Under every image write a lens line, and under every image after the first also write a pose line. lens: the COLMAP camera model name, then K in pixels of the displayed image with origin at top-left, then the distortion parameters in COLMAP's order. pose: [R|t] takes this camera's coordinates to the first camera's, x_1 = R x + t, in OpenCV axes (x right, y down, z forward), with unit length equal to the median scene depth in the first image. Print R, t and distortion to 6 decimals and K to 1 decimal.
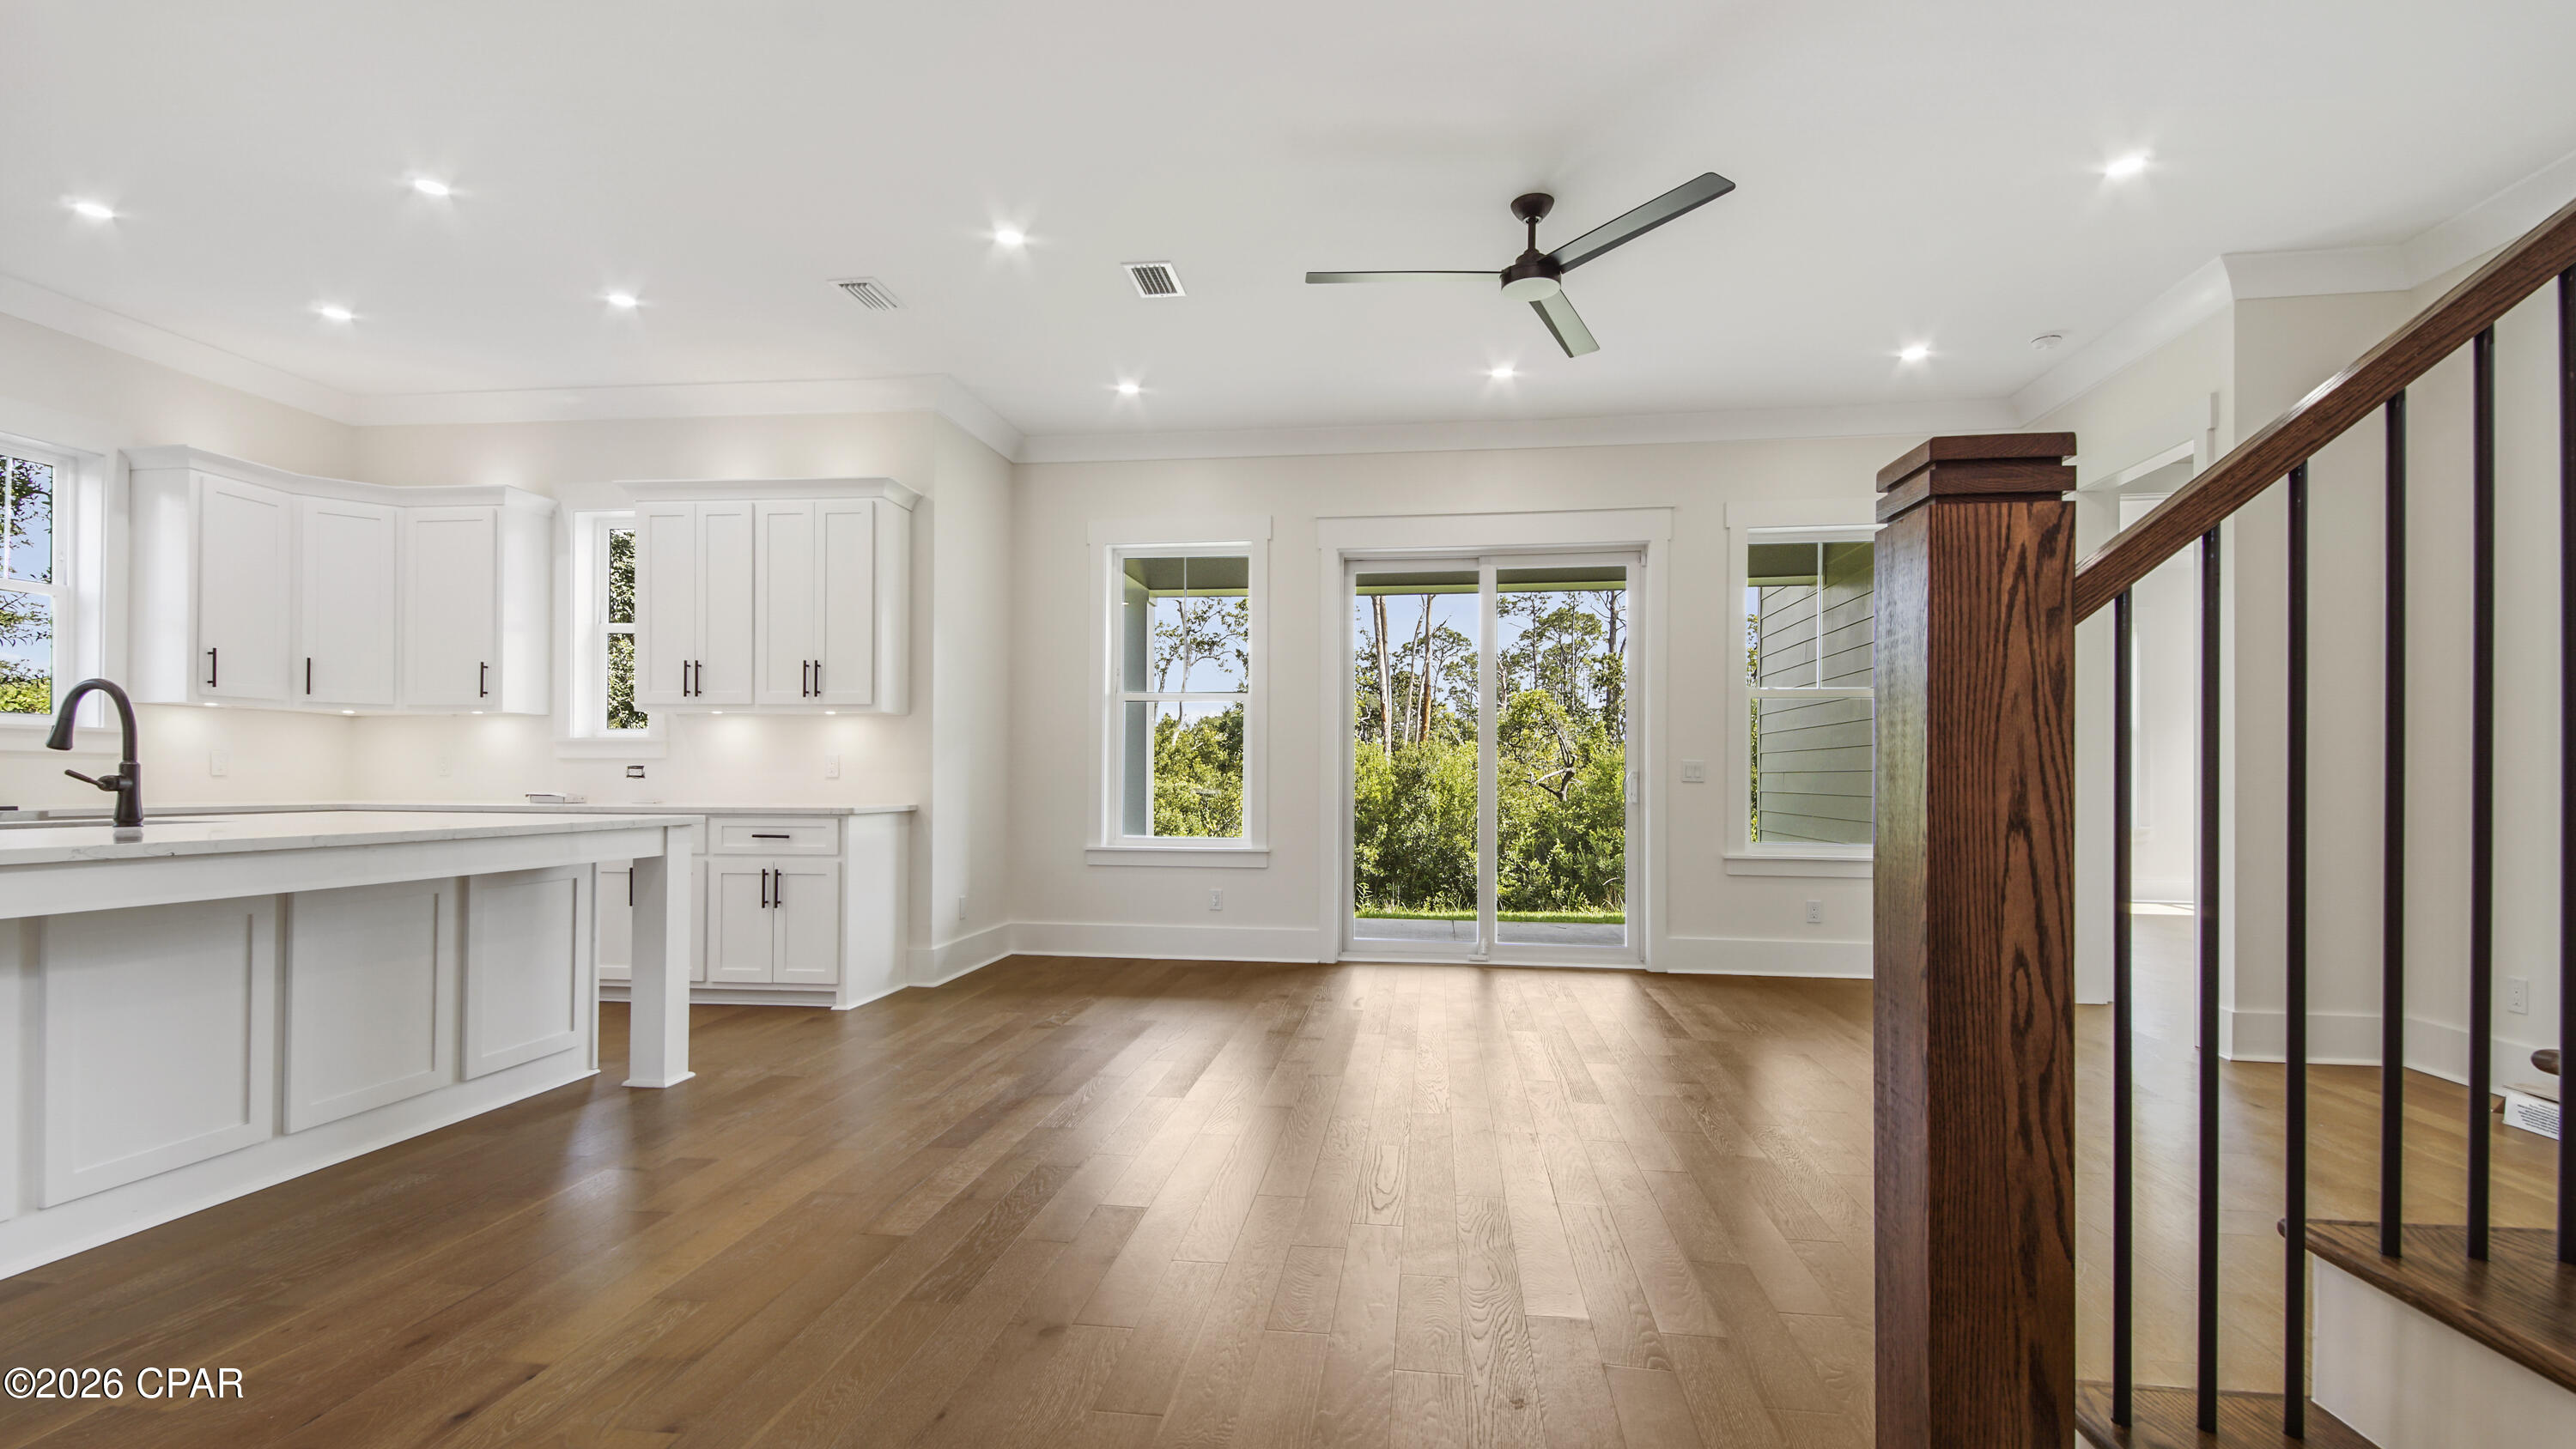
lens RADIAL K [[1158.6, 0, 1257.9], [0, 1158.6, 765.4], [0, 0, 1]] dist [0.018780, -0.000072]
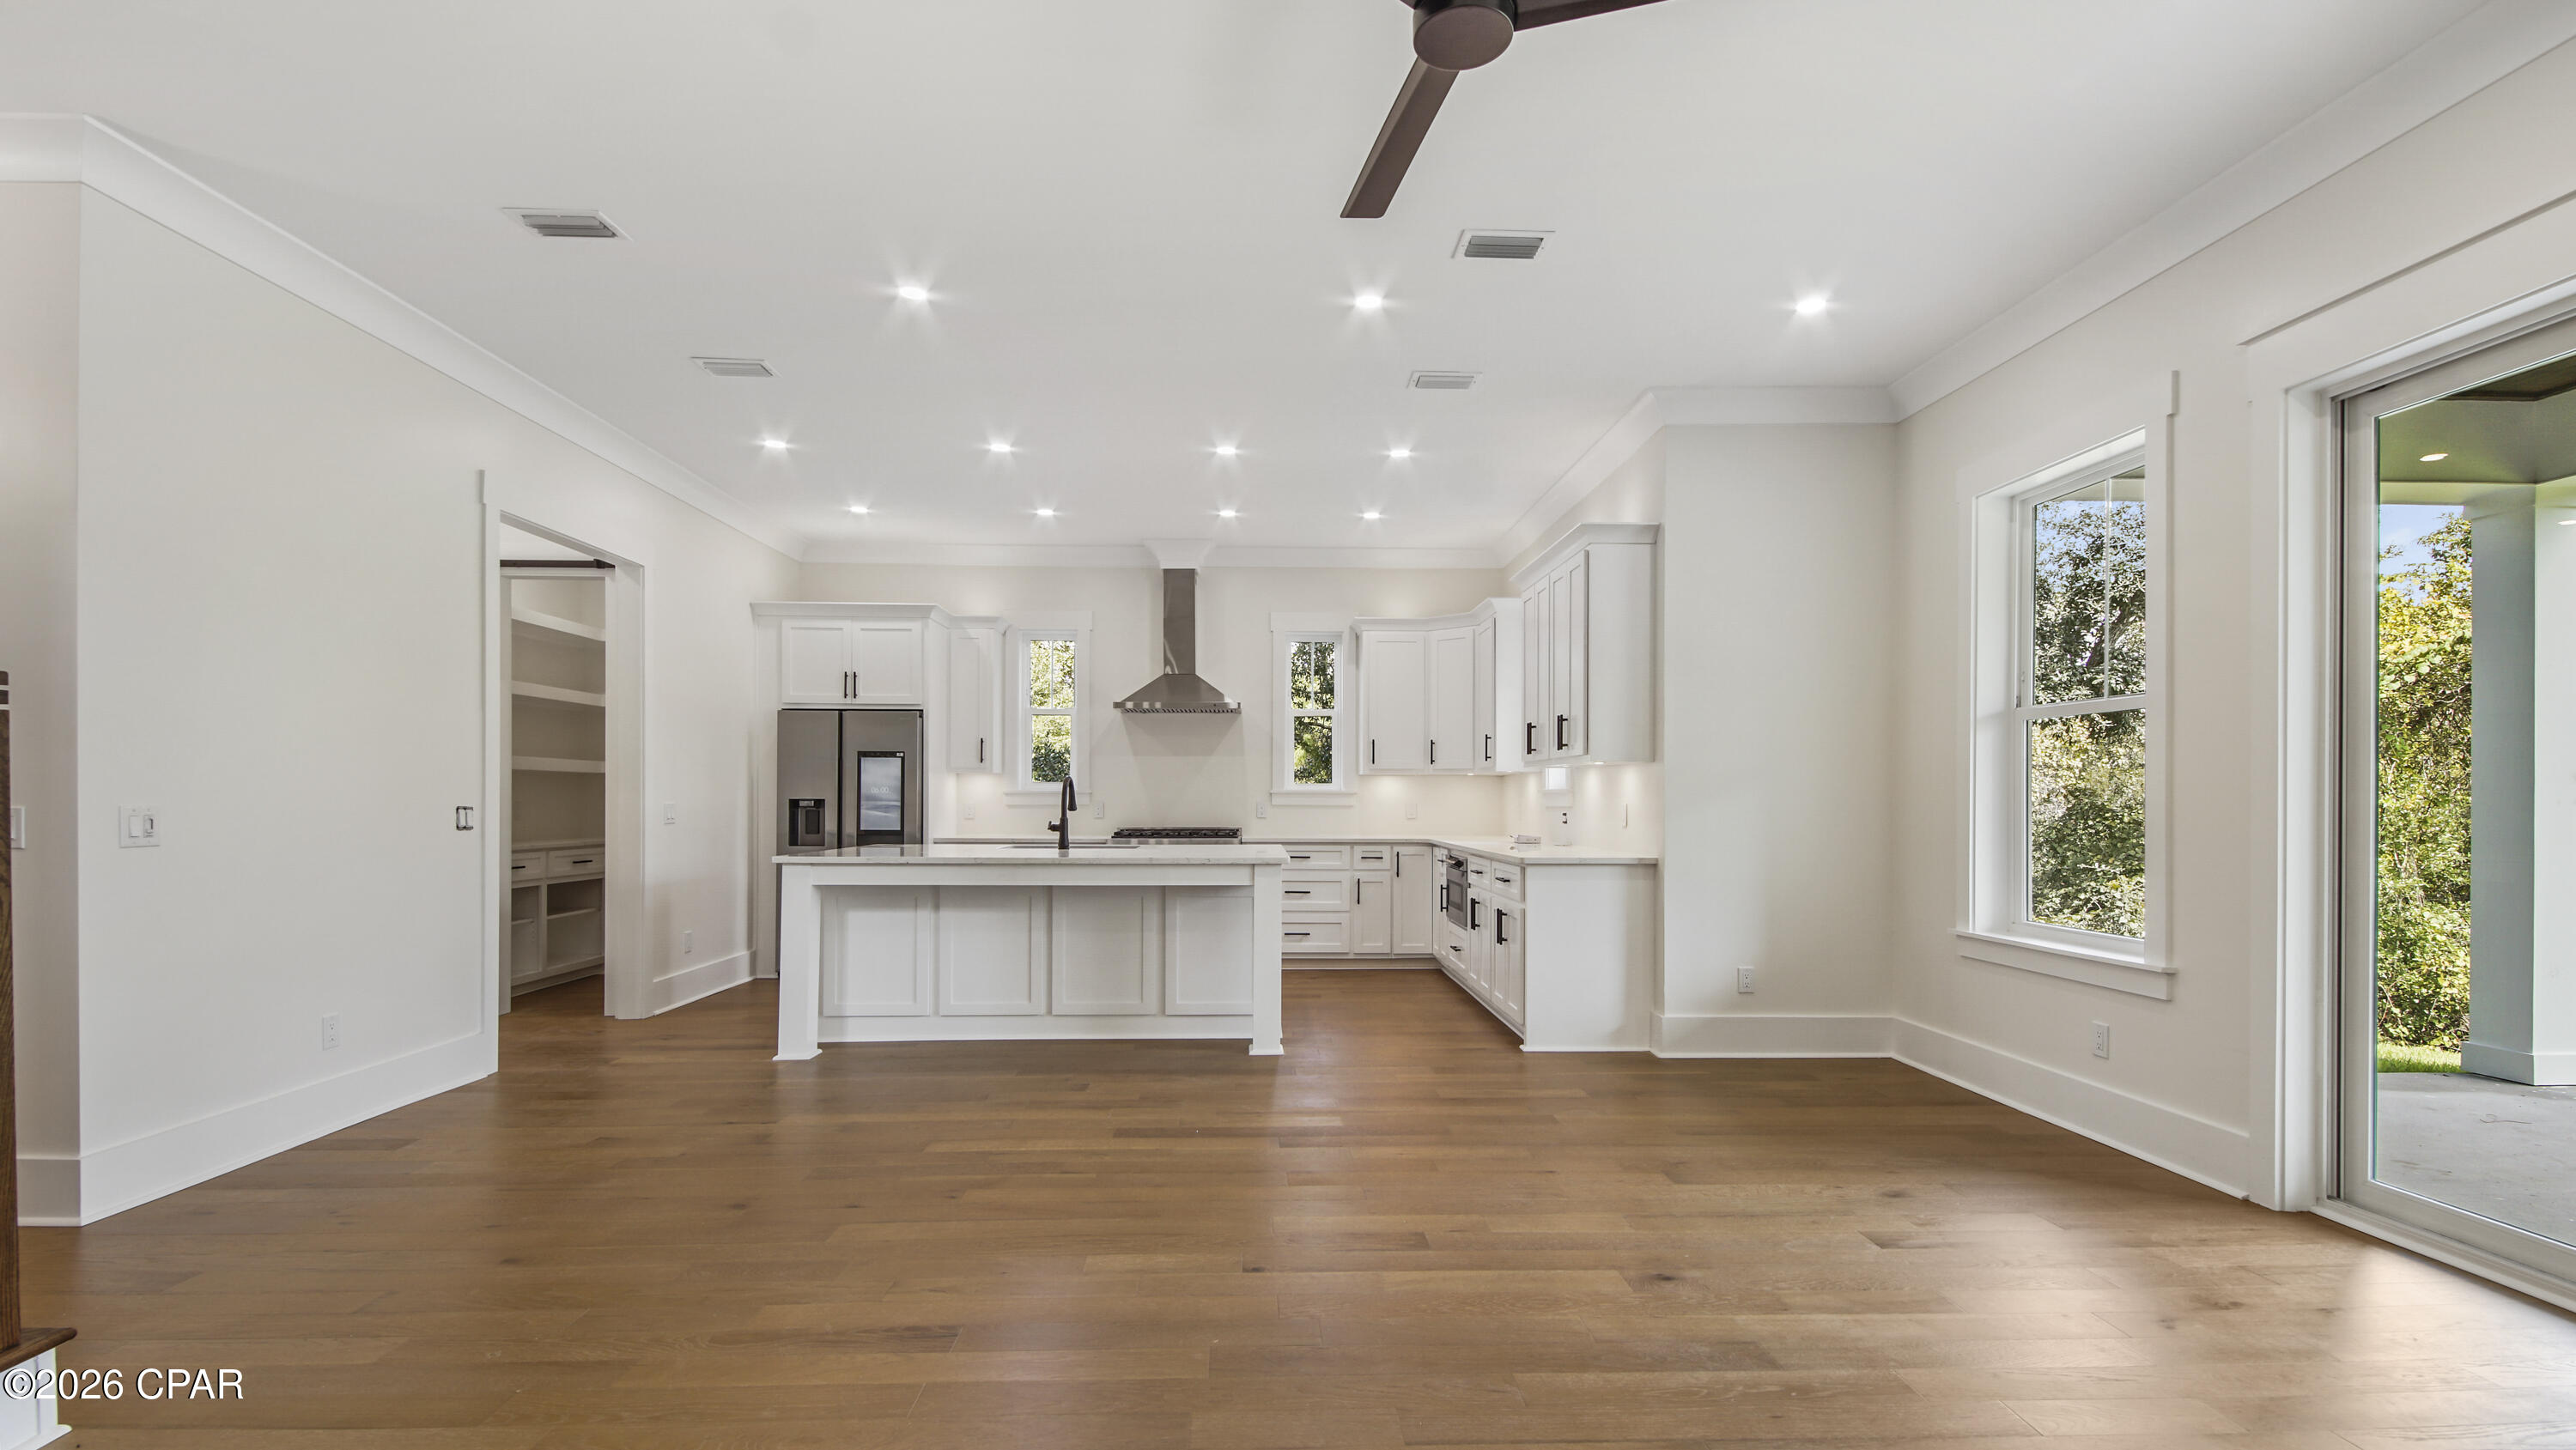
lens RADIAL K [[1175.0, 0, 1281.4], [0, 1175.0, 793.6], [0, 0, 1]] dist [0.021055, -0.000207]
pose [[0.157784, -0.006093, -0.987455, 0.587596], [0.009715, 0.999942, -0.004617, -0.016454], [0.987426, -0.008864, 0.157834, 0.548425]]
